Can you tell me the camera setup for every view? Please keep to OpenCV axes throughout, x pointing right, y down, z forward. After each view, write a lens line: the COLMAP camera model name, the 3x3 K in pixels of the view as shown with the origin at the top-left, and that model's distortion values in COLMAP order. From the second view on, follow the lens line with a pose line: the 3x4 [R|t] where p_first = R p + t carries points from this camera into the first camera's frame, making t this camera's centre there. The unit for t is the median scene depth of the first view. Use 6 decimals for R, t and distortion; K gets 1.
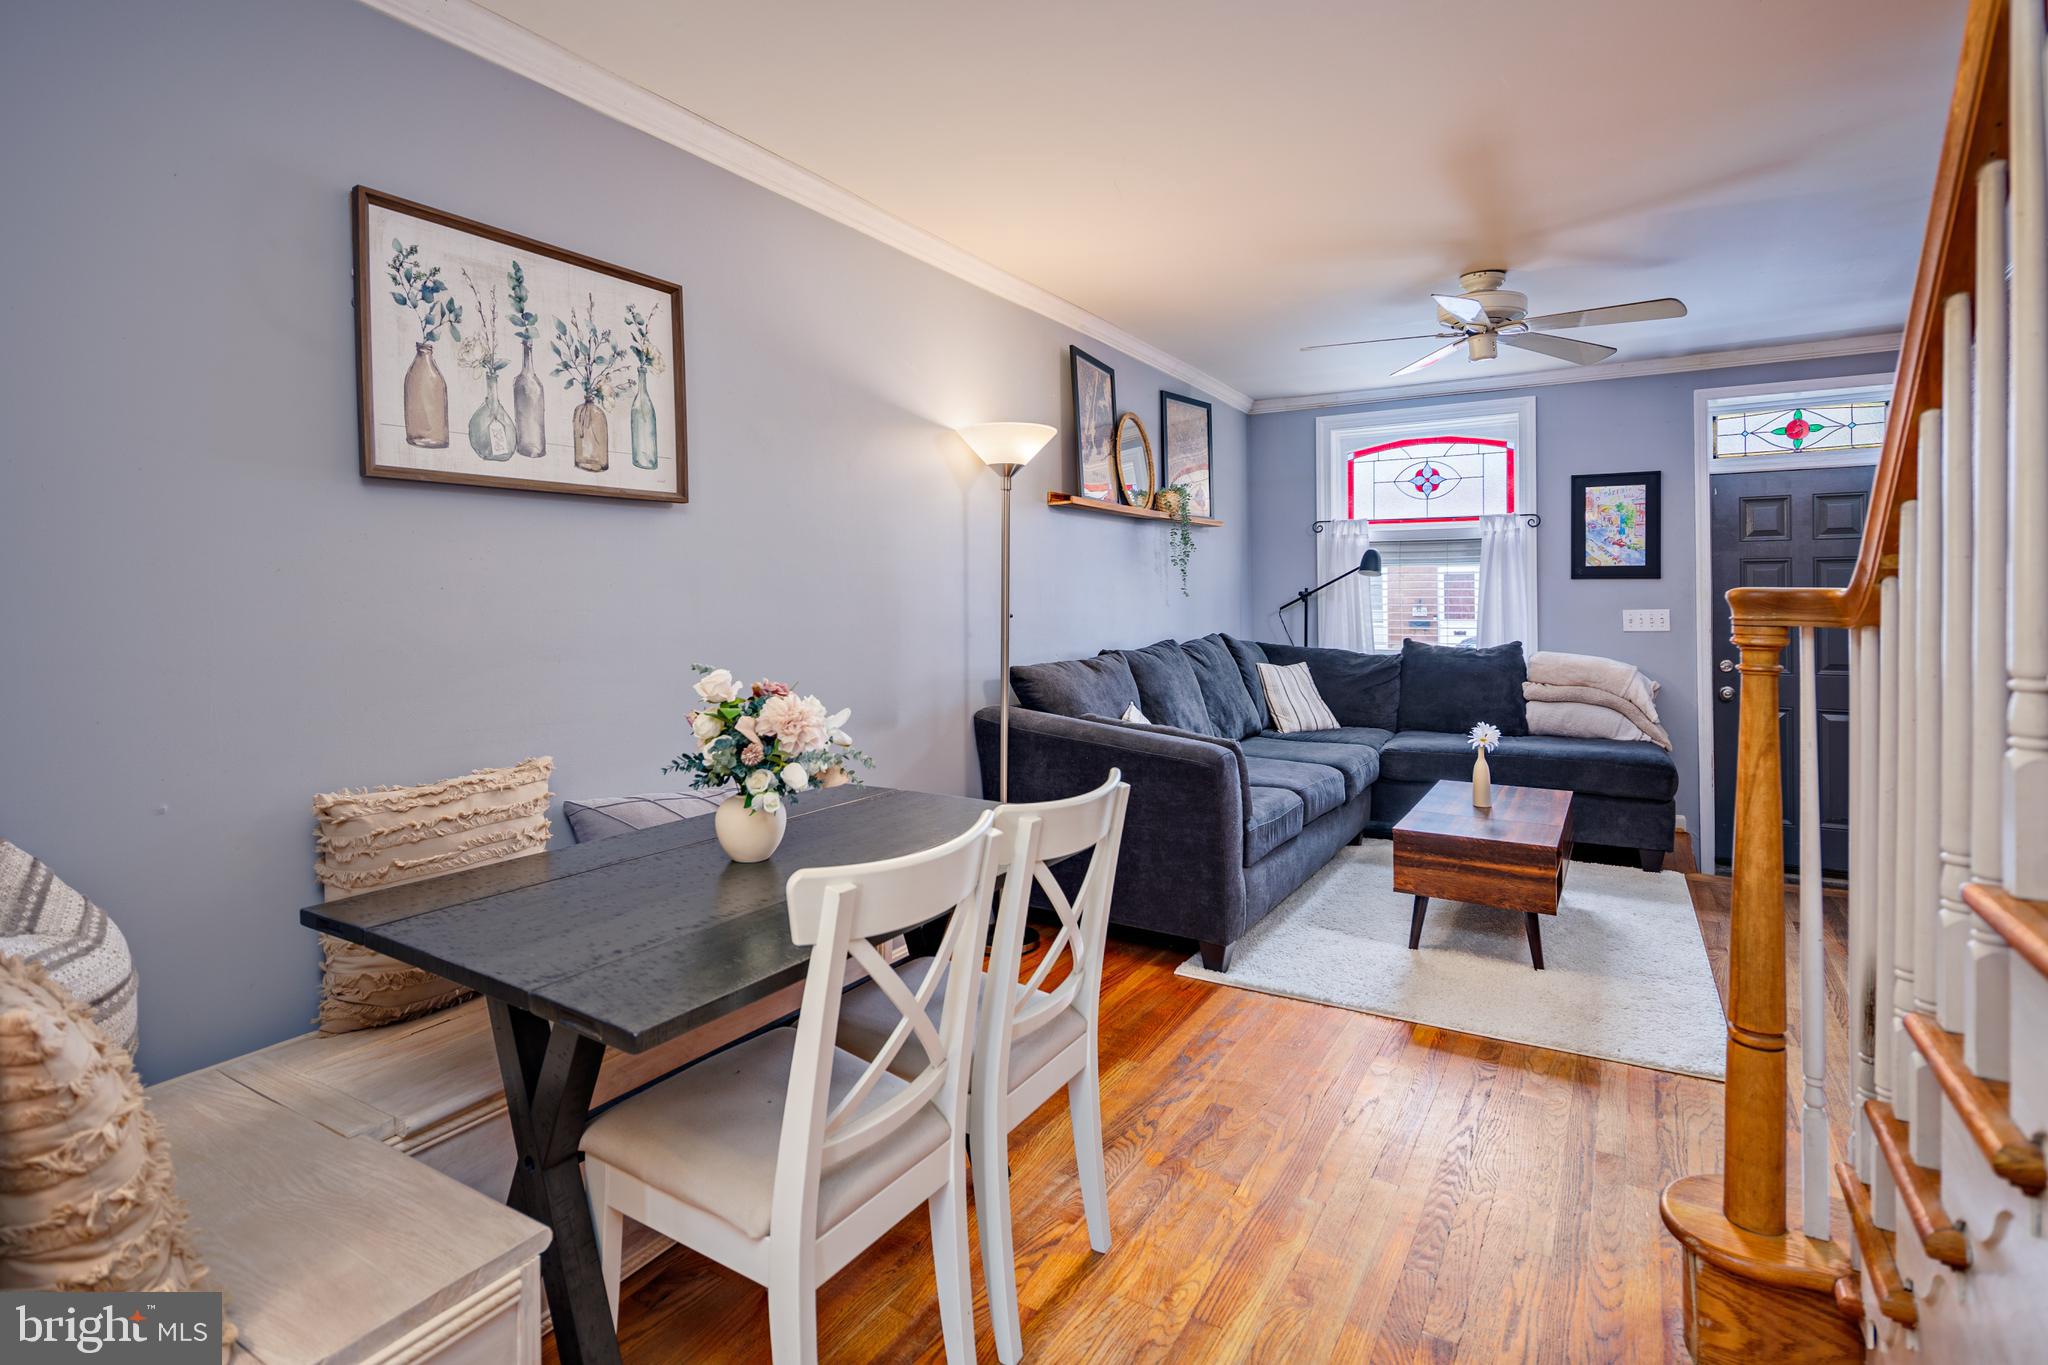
lens RADIAL K [[992.0, 0, 1014.9], [0, 992.0, 591.9], [0, 0, 1]] dist [0.004416, -0.004894]
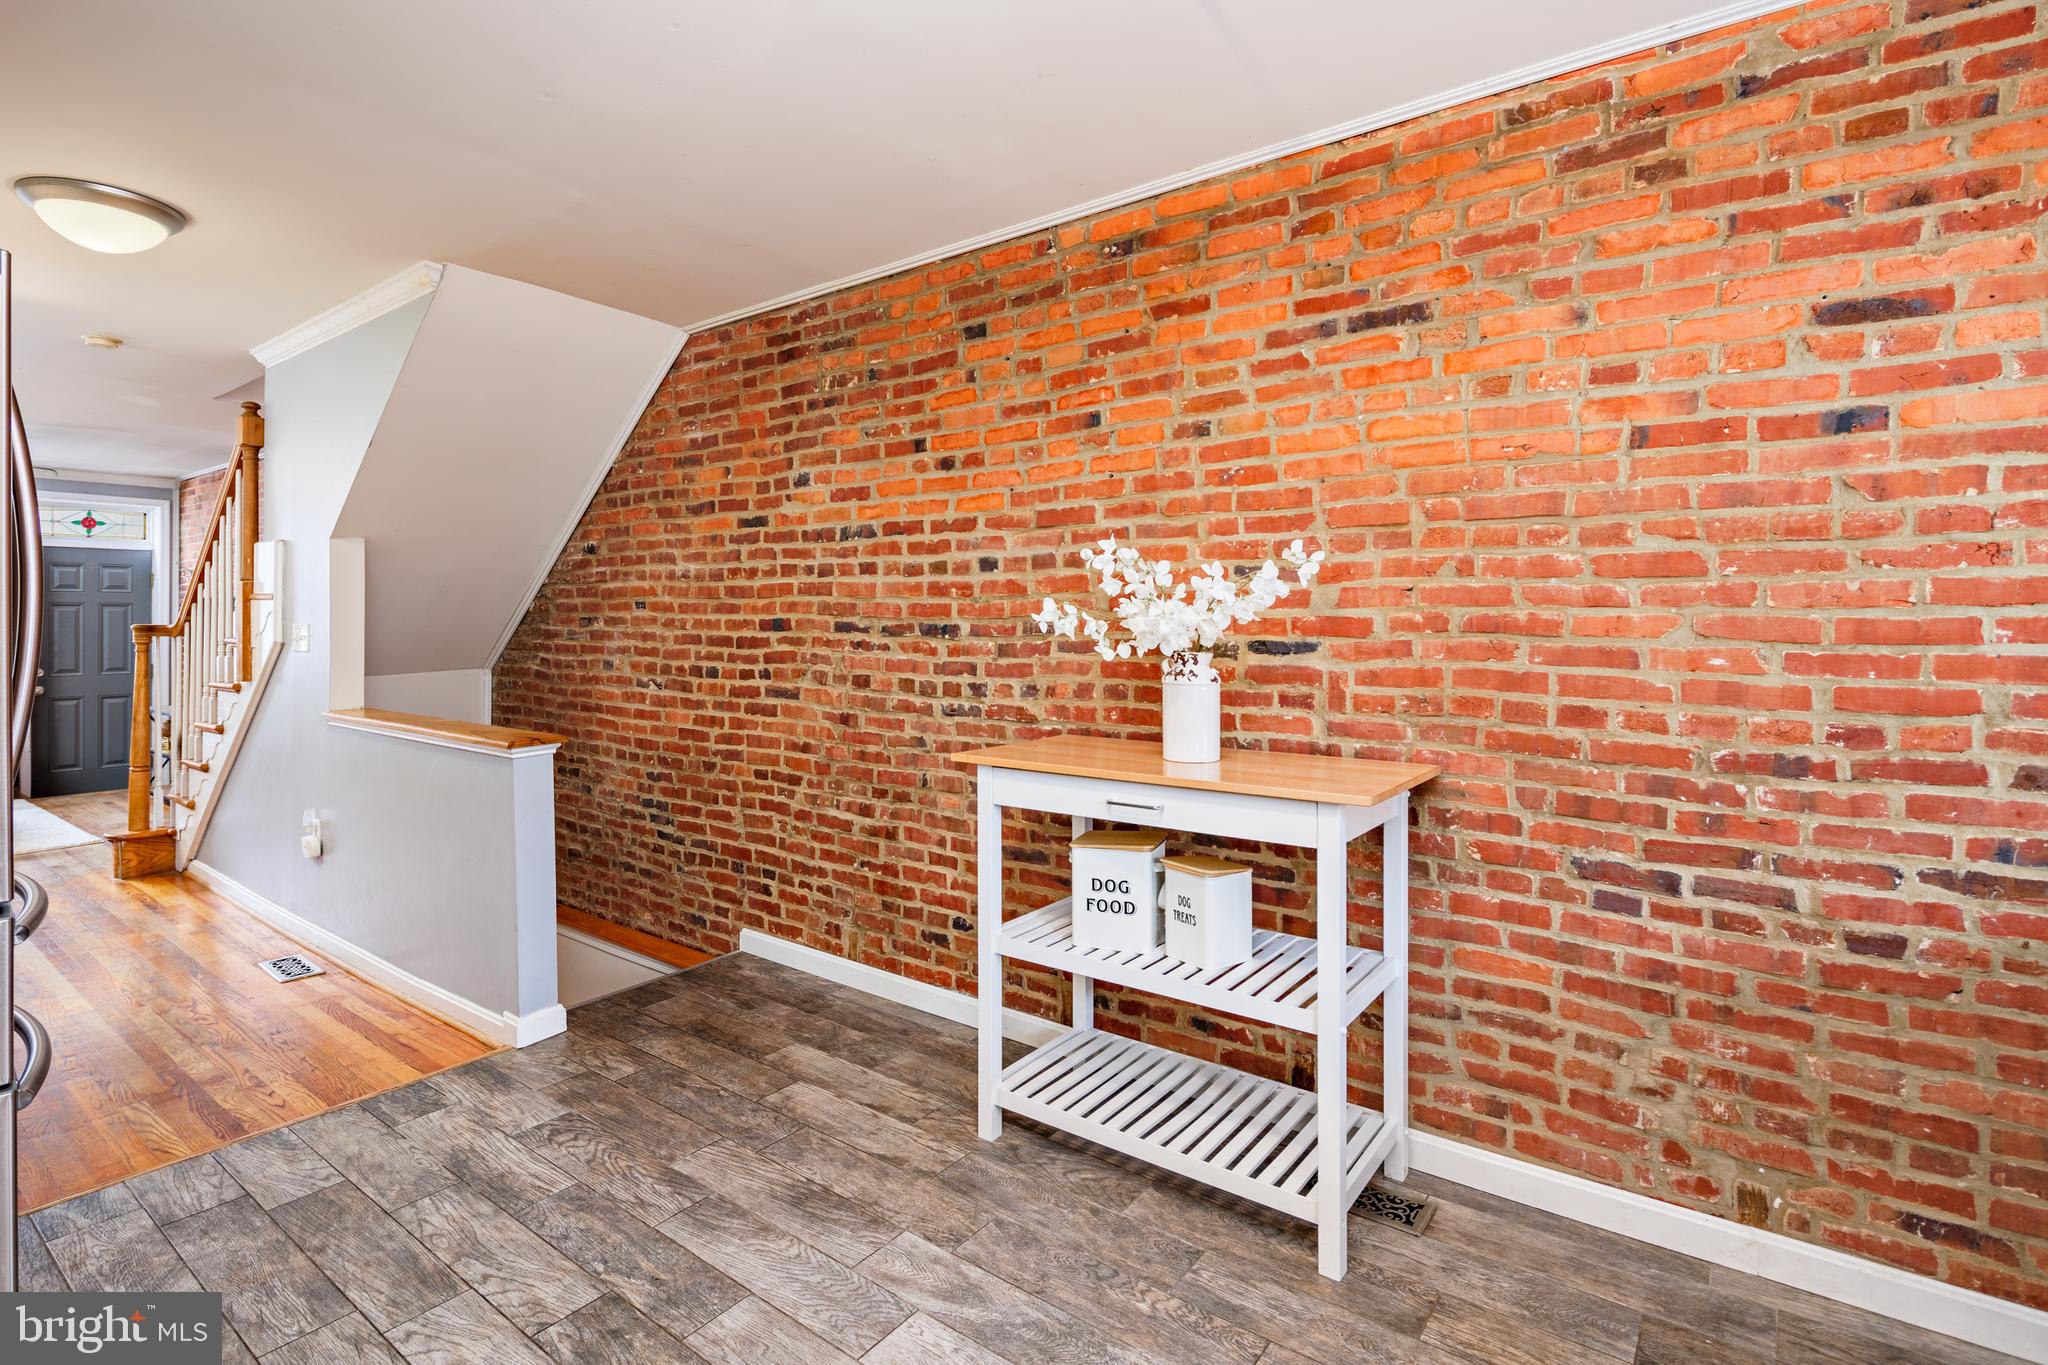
lens RADIAL K [[994.0, 0, 1016.9], [0, 994.0, 612.9], [0, 0, 1]] dist [0.007390, -0.006308]
pose [[0.096806, 0.009200, 0.995261, -0.697388], [-0.000771, 0.999958, -0.009169, -0.004617], [-0.995303, 0.000120, 0.096809, -0.678032]]
